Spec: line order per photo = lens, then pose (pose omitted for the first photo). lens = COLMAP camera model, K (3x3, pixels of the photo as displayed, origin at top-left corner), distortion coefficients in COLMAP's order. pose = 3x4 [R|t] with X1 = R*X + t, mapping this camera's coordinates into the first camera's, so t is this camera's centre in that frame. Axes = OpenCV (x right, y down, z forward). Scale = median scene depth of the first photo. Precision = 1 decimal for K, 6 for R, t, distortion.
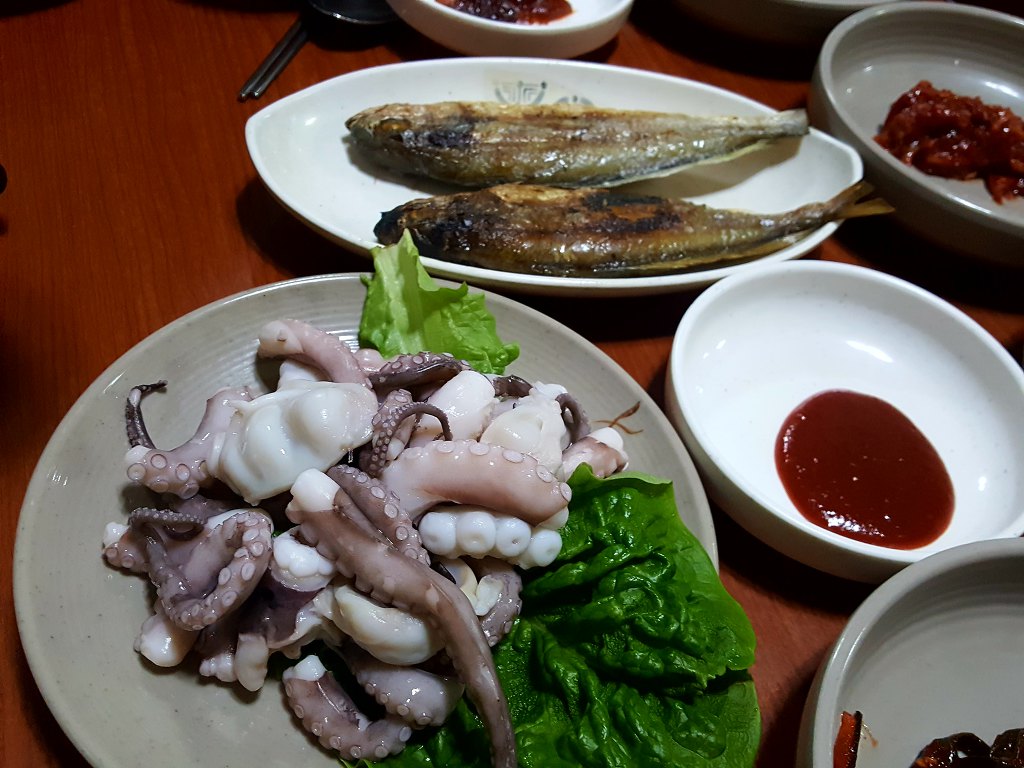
lens RADIAL K [[1005.3, 0, 512.0], [0, 1005.3, 384.0], [0, 0, 1]] dist [0.172186, -0.437268]
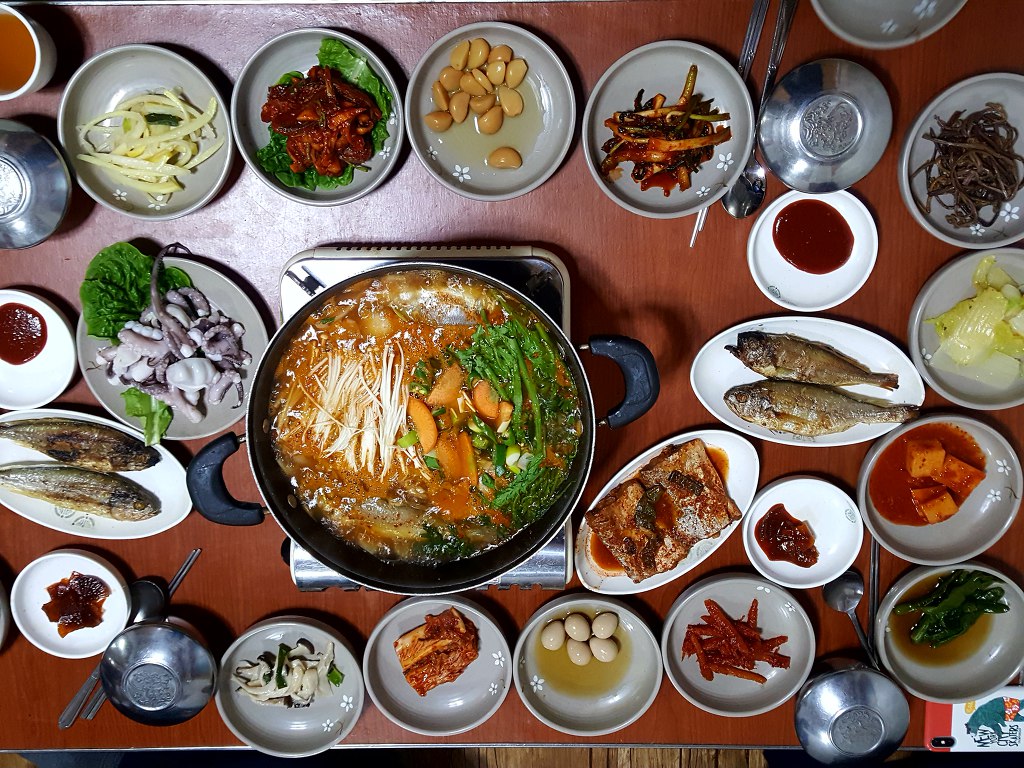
lens RADIAL K [[1005.3, 0, 512.0], [0, 1005.3, 384.0], [0, 0, 1]] dist [0.172186, -0.437268]
pose [[-0.940203, -0.266416, -0.212227, -0.563021], [0.147716, -0.880353, 0.450731, -1.551478], [-0.306917, 0.392429, 0.867065, -2.661890]]
